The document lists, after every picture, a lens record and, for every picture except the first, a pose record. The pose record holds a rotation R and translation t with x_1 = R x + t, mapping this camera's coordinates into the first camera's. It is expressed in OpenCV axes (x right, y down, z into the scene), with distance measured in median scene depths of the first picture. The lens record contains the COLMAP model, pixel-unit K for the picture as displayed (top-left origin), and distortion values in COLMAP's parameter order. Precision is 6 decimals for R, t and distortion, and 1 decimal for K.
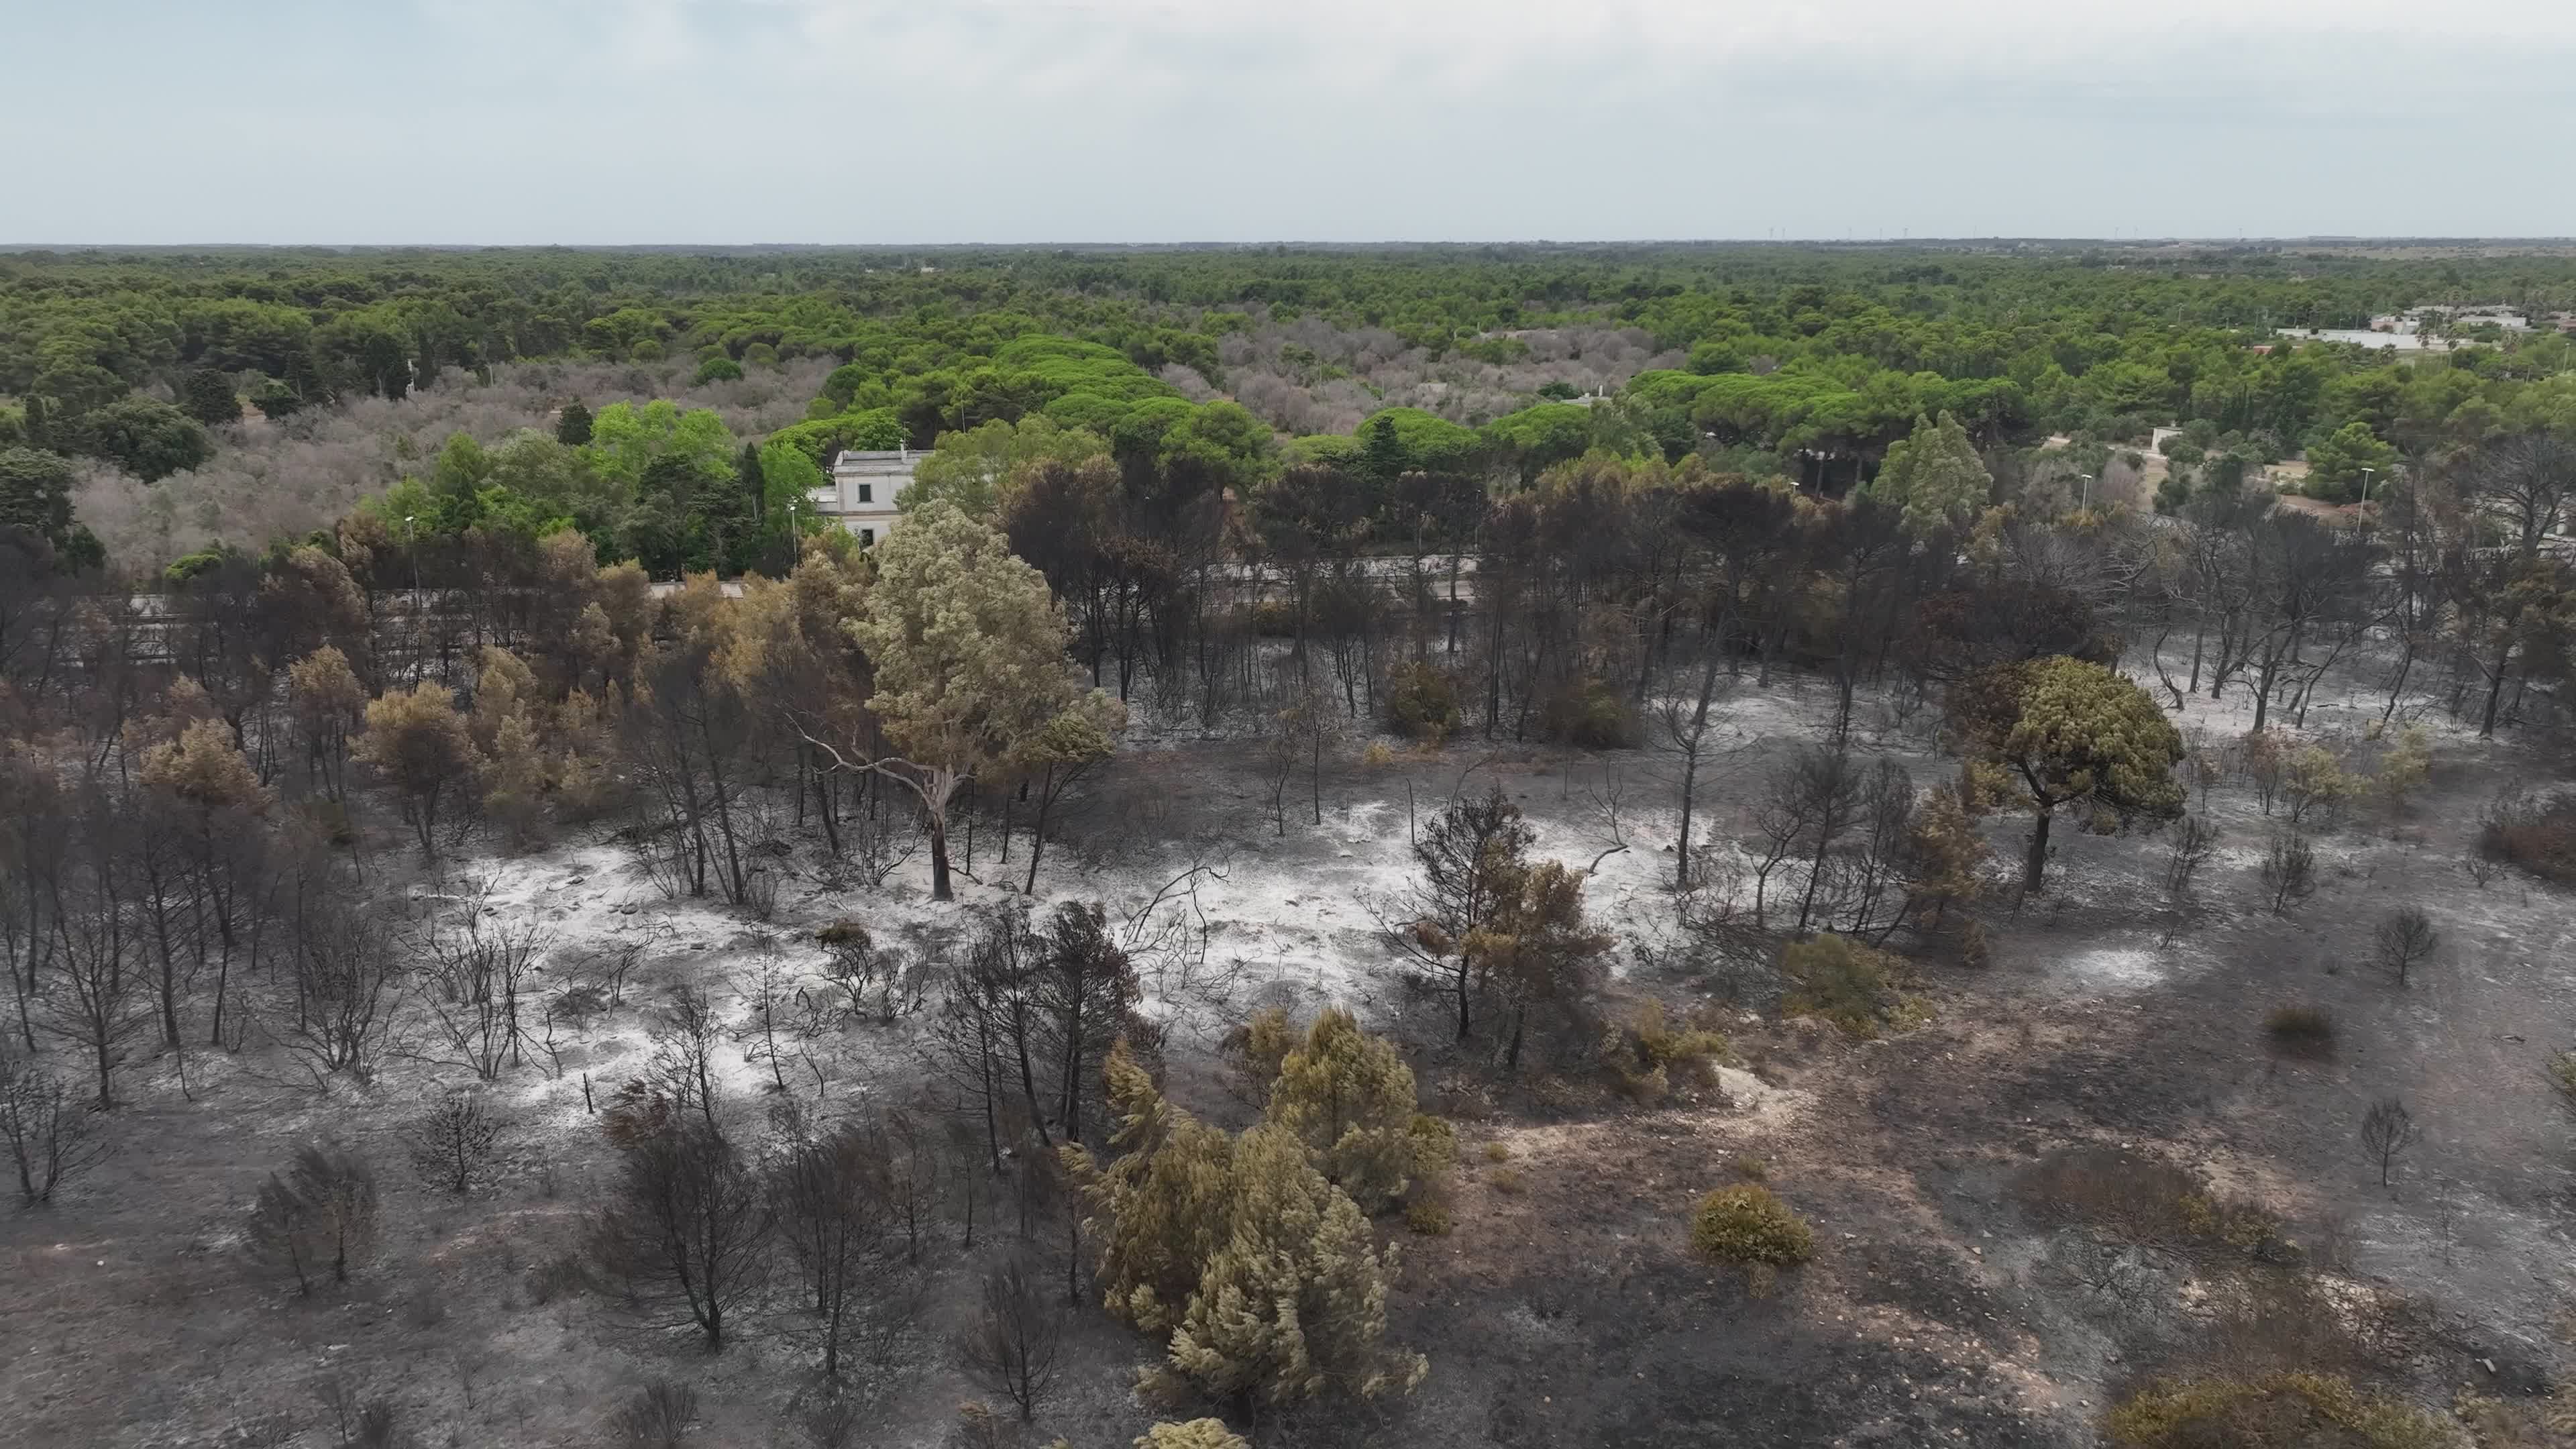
lens RADIAL K [[1813.4, 0, 1288.0], [0, 1813.4, 724.5], [0, 0, 1]] dist [-0.009971, 0.024030]
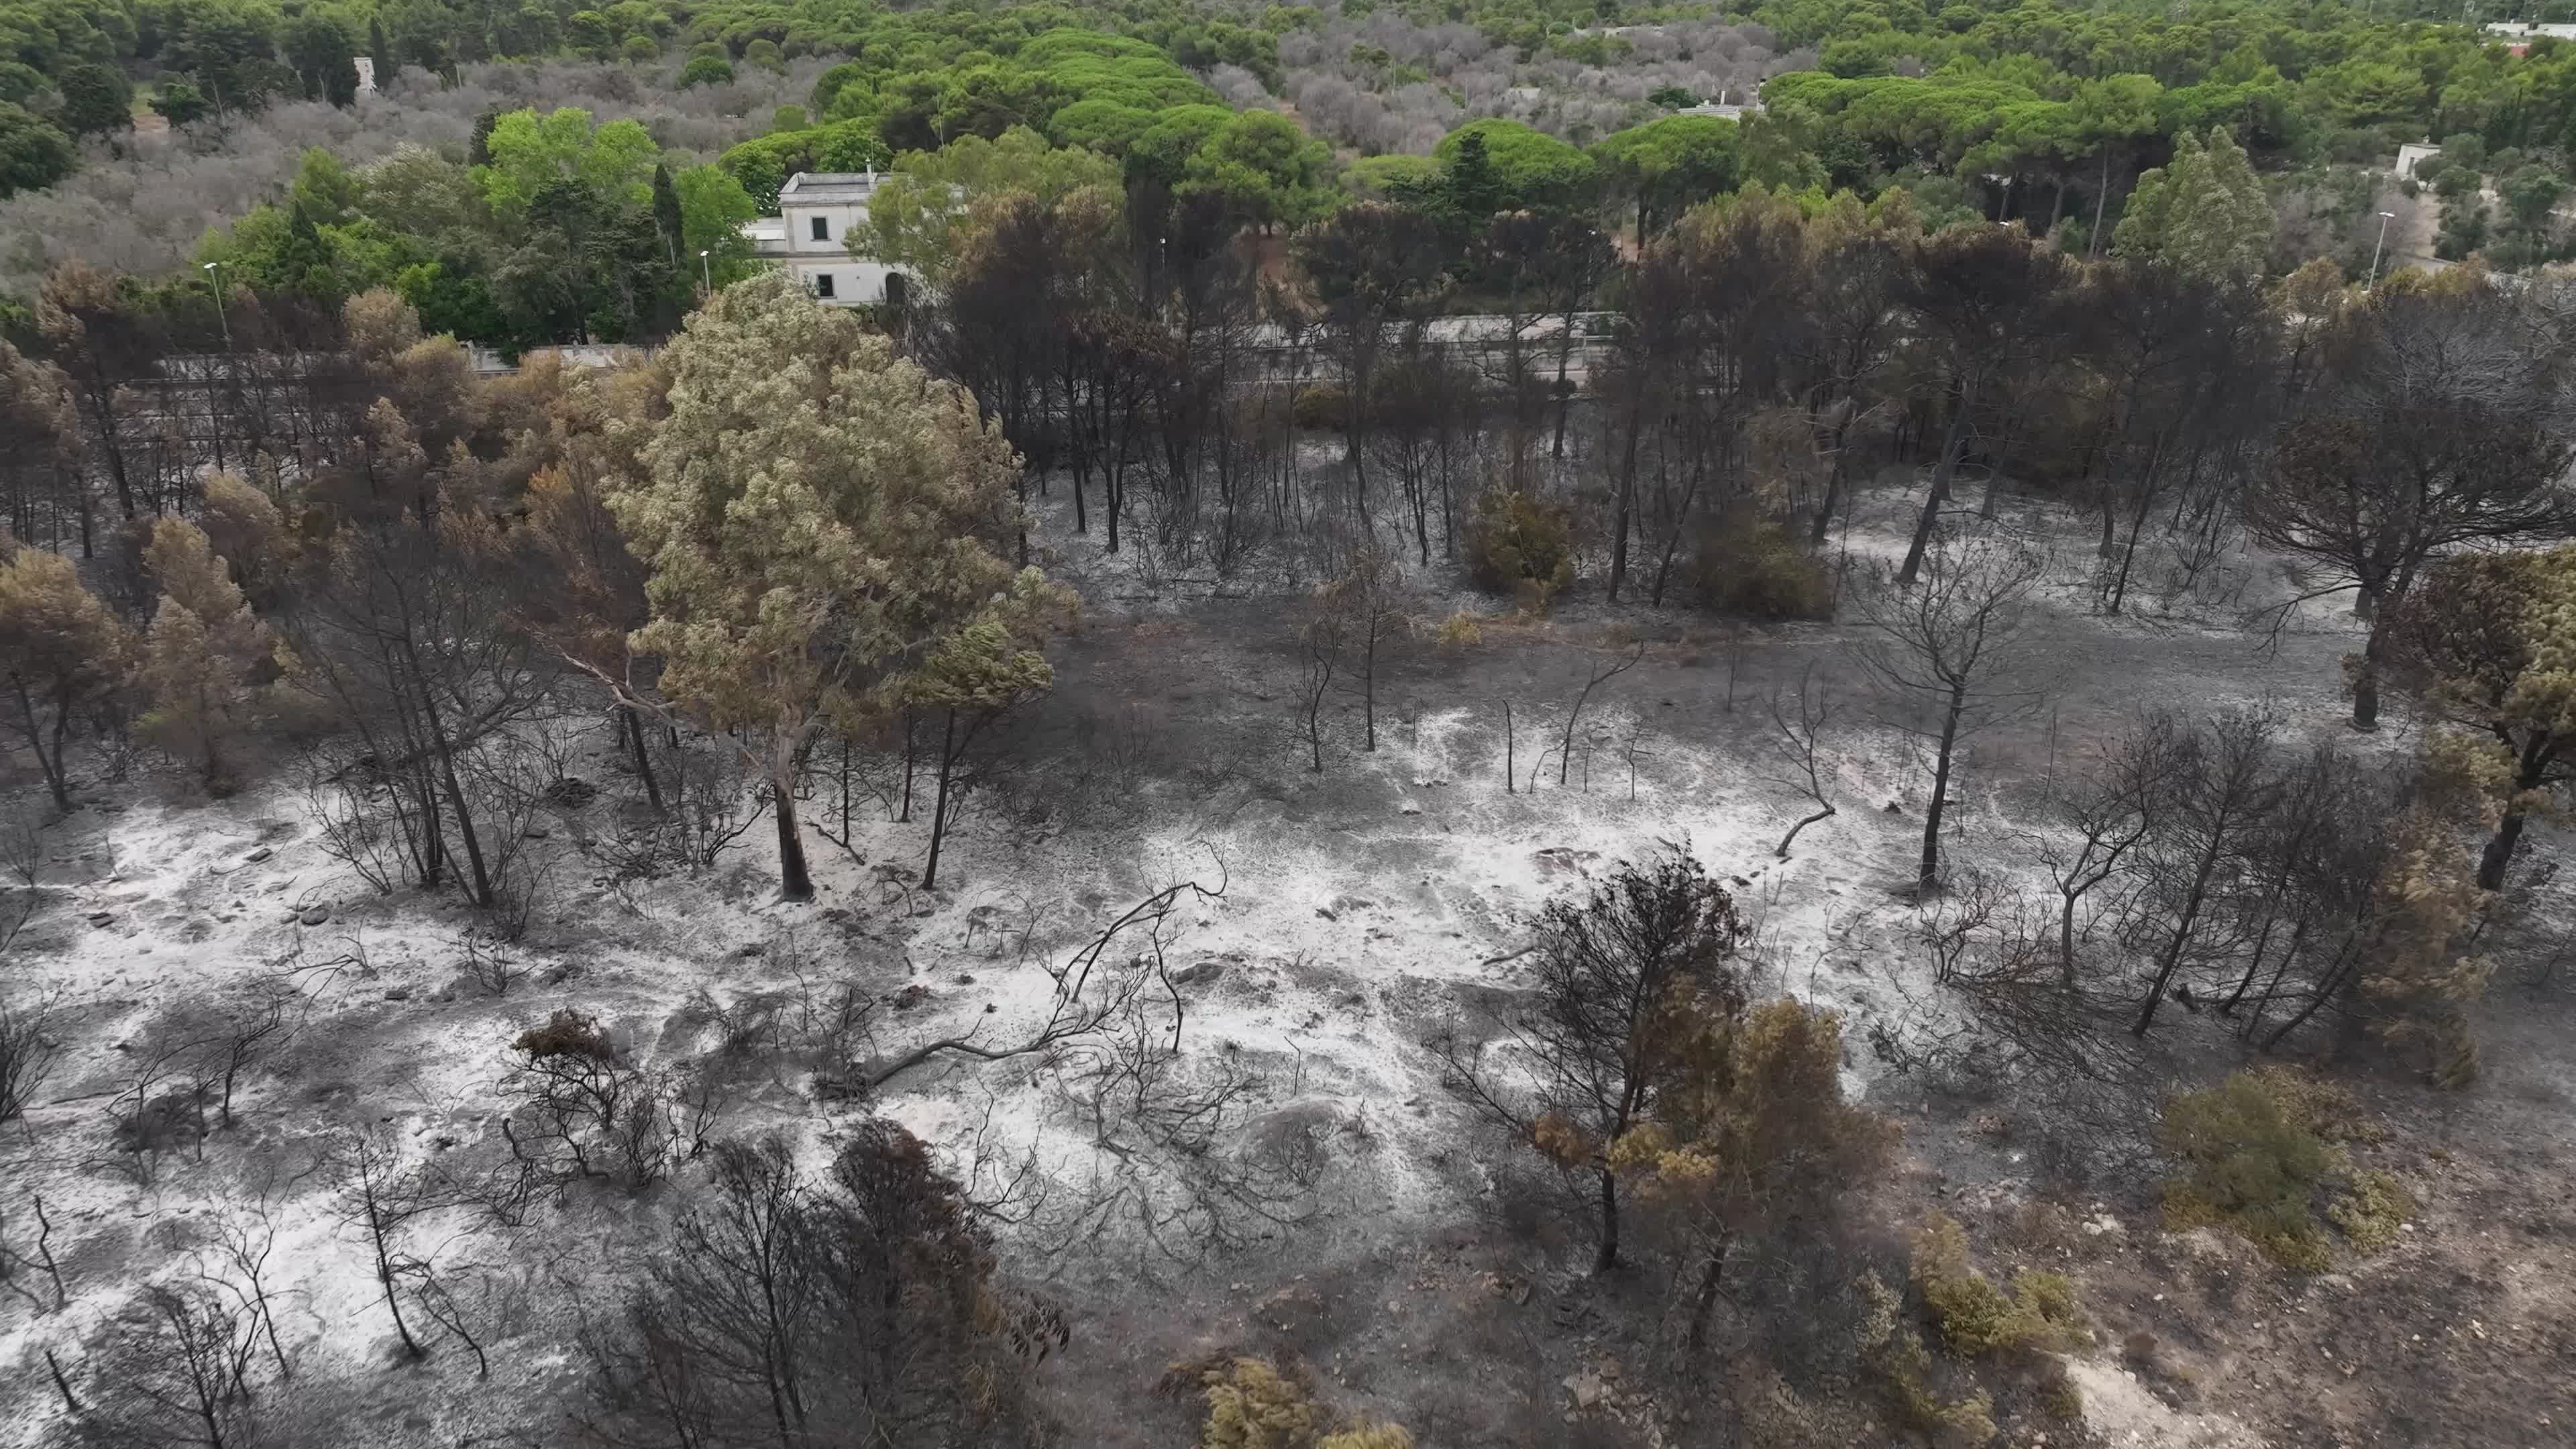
lens RADIAL K [[1813.4, 0, 1288.0], [0, 1813.4, 724.5], [0, 0, 1]] dist [-0.009971, 0.024030]
pose [[0.999245, 0.014735, -0.035954, 0.005929], [-0.009142, 0.988486, 0.151033, -0.036524], [0.037766, -0.150591, 0.987875, 0.198233]]
